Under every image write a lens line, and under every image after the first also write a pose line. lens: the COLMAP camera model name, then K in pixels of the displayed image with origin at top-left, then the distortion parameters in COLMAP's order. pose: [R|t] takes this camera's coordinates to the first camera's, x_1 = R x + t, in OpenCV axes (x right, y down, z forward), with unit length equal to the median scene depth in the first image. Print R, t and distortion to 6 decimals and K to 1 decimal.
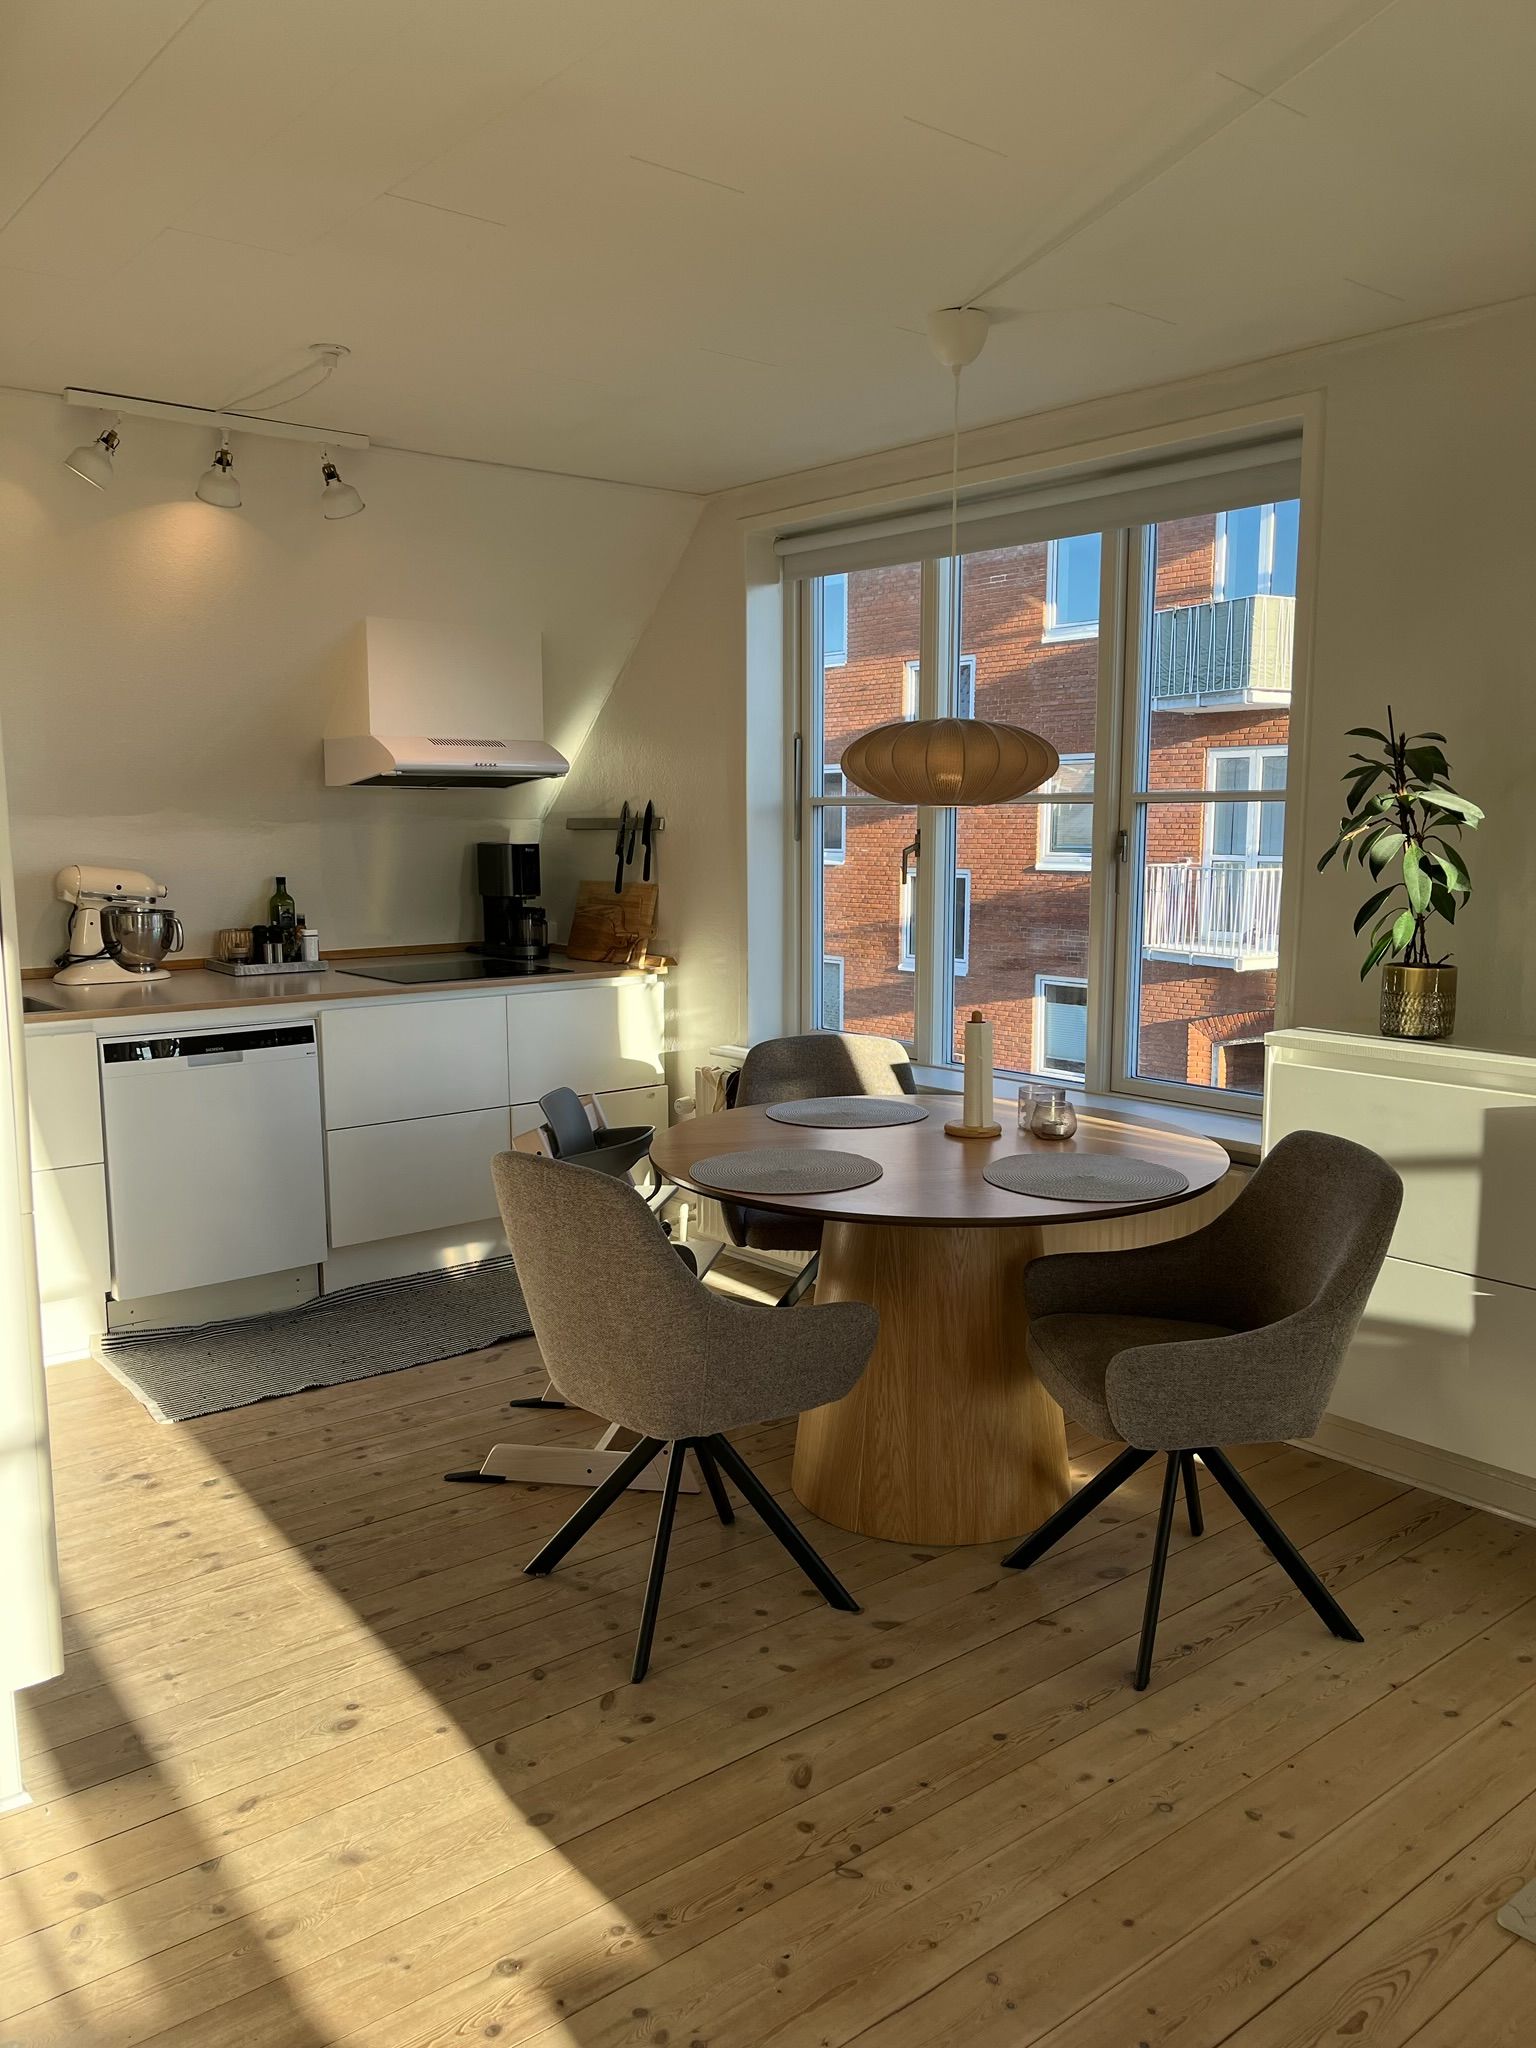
lens RADIAL K [[1548.3, 0, 773.3], [0, 1548.3, 1027.9], [0, 0, 1]] dist [0.073415, -0.087320]
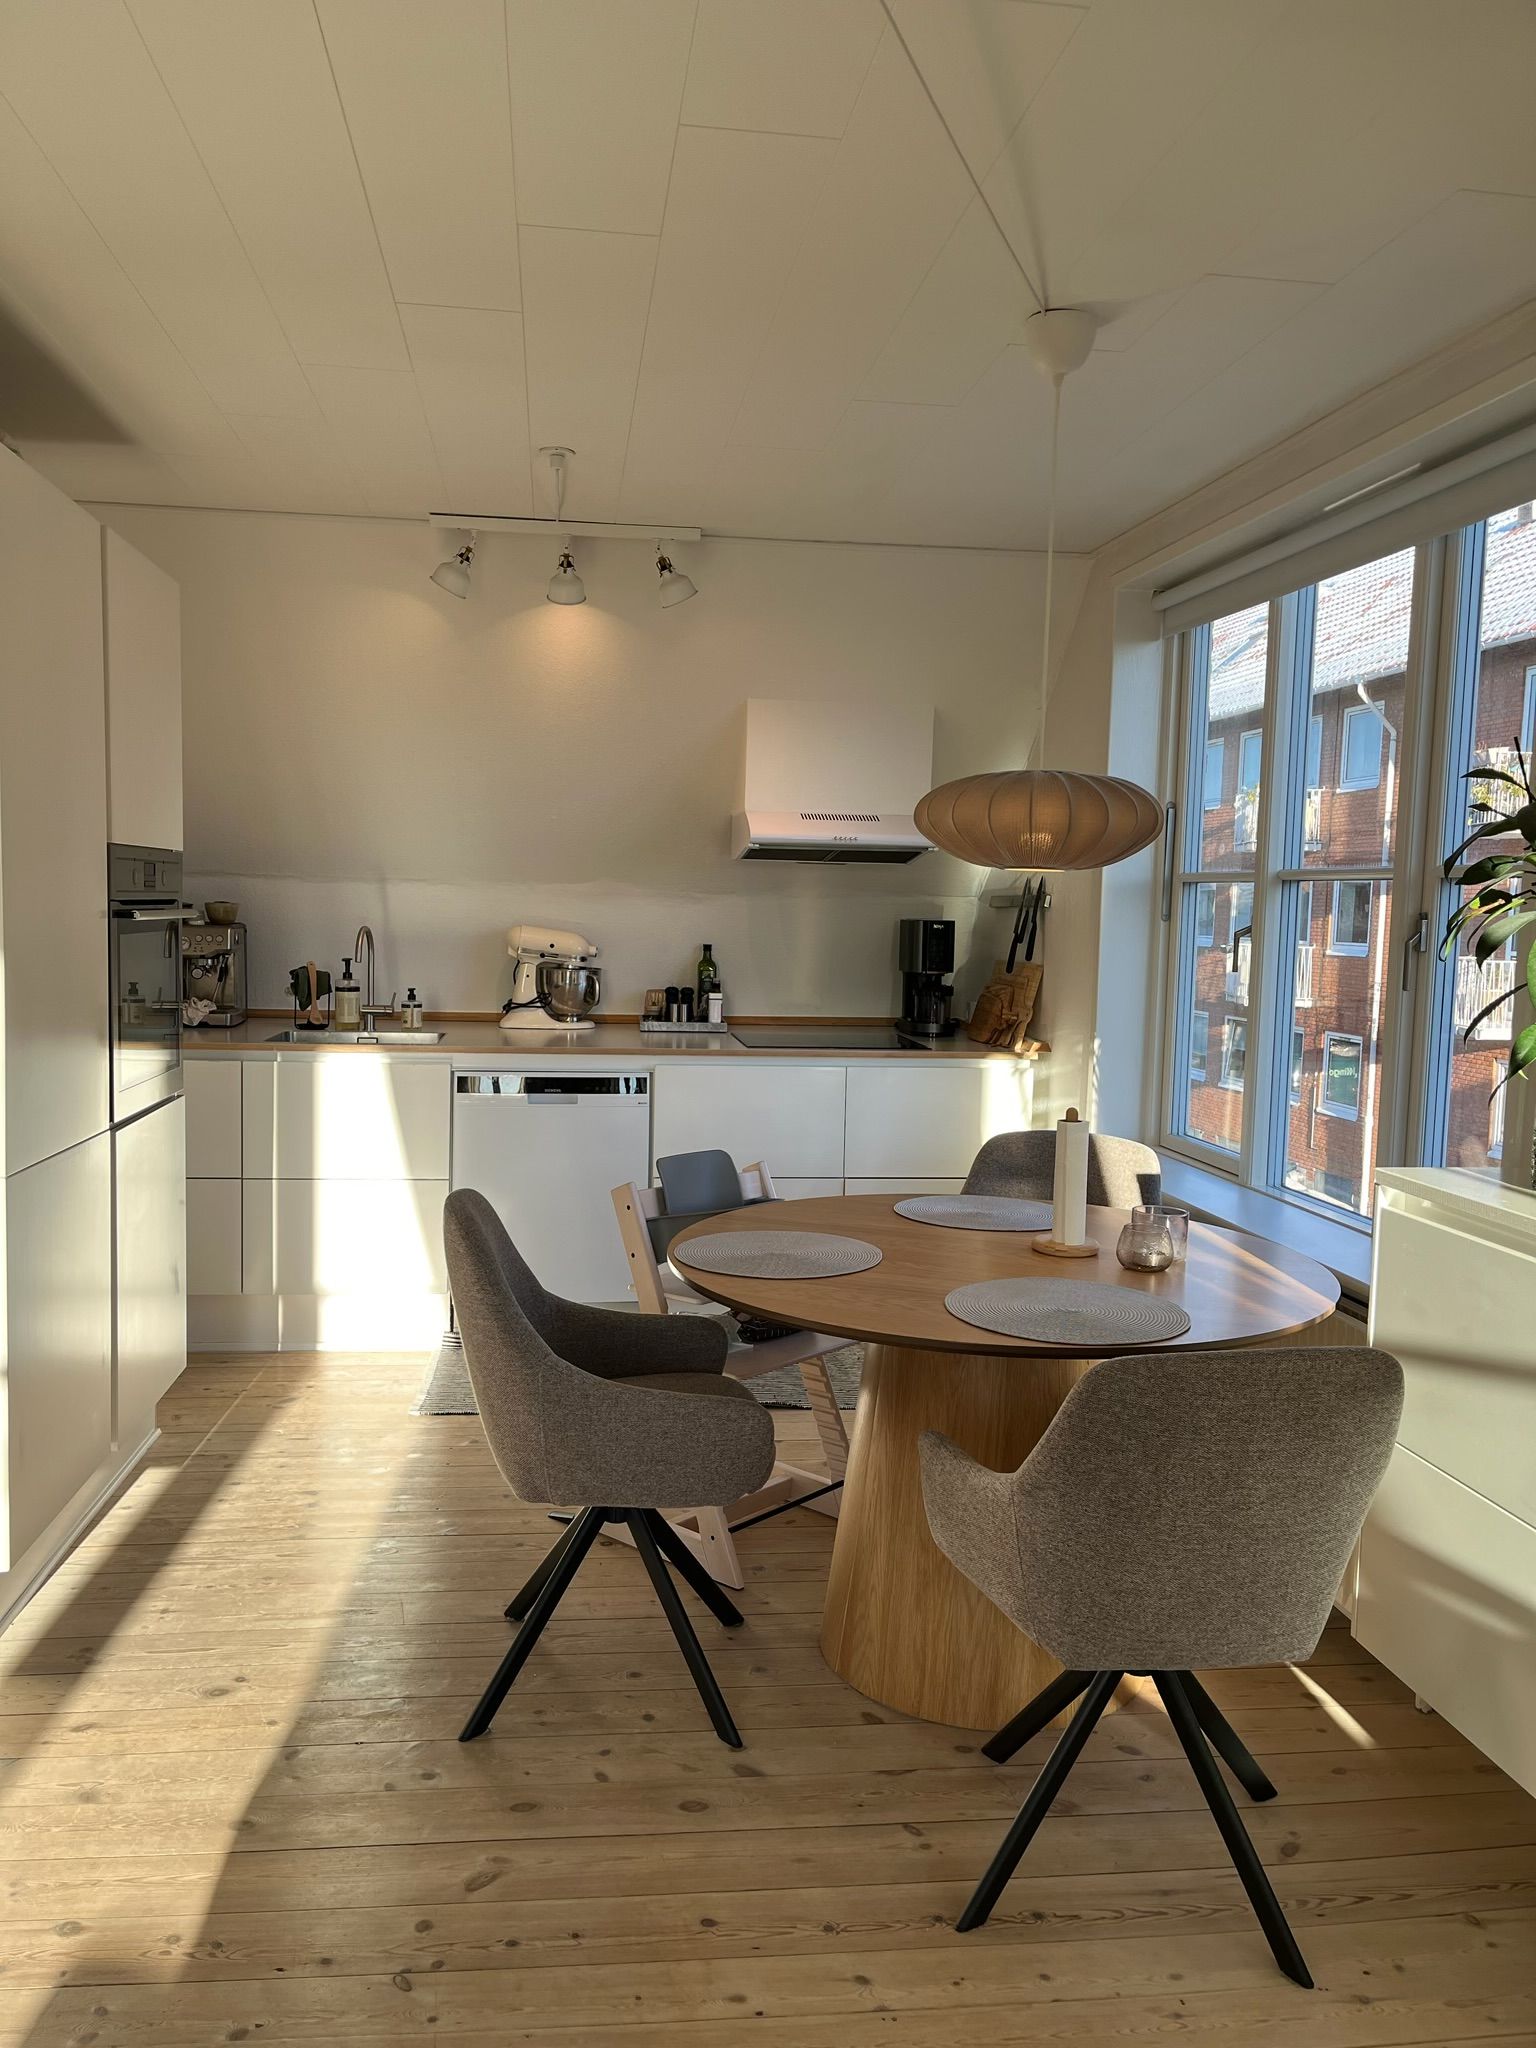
lens RADIAL K [[1548.3, 0, 757.9], [0, 1548.3, 1037.9], [0, 0, 1]] dist [0.073415, -0.087320]
pose [[0.848788, 0.068190, -0.524318, 0.305545], [-0.097467, 0.994833, -0.028401, -0.005770], [0.519672, 0.075210, 0.851049, 0.124165]]
